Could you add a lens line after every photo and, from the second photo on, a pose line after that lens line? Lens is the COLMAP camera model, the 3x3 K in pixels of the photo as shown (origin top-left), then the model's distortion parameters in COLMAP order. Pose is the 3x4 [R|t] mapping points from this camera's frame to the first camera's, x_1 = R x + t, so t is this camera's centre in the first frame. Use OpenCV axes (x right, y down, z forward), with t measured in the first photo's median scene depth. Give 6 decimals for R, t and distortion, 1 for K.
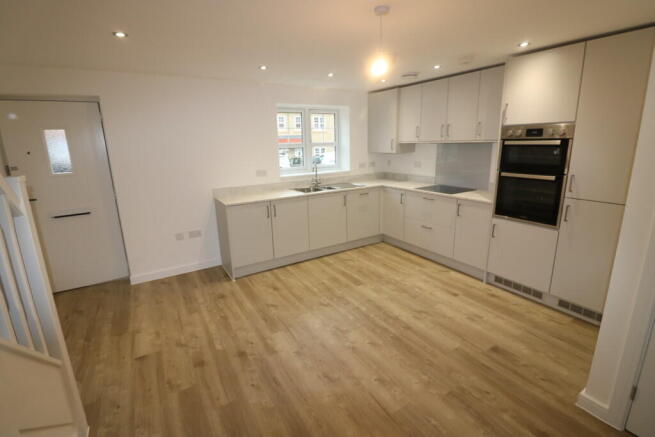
lens RADIAL K [[302.1, 0, 327.1], [0, 302.1, 211.0], [0, 0, 1]] dist [0.001752, -0.014539]
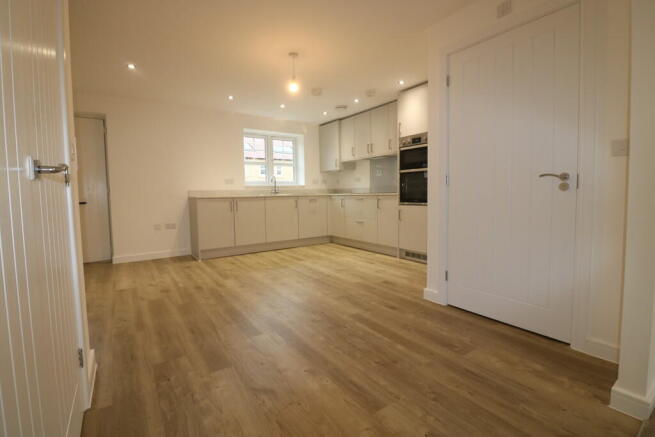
lens RADIAL K [[302.1, 0, 327.1], [0, 302.1, 211.0], [0, 0, 1]] dist [0.001752, -0.014539]
pose [[0.998631, 0.004361, 0.052132, 0.155420], [0.004414, 0.985941, -0.167035, 0.263154], [-0.052128, 0.167037, 0.984572, -0.291932]]
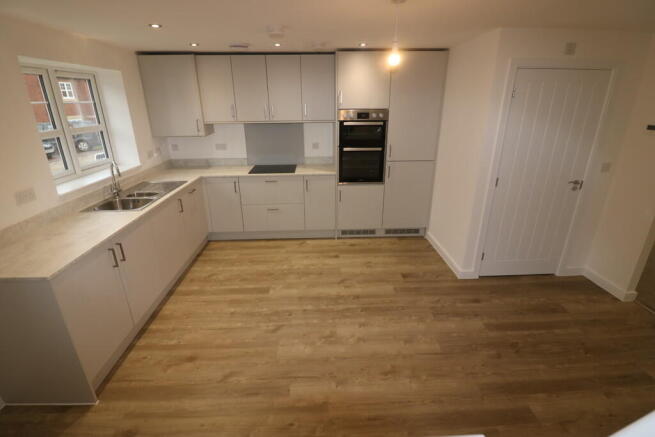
lens RADIAL K [[302.1, 0, 327.1], [0, 302.1, 211.0], [0, 0, 1]] dist [0.001752, -0.014539]
pose [[0.485049, -0.276674, 0.829566, -0.502323], [0.193137, 0.959099, 0.206947, -0.137748], [-0.852893, 0.059840, 0.518646, 0.398148]]
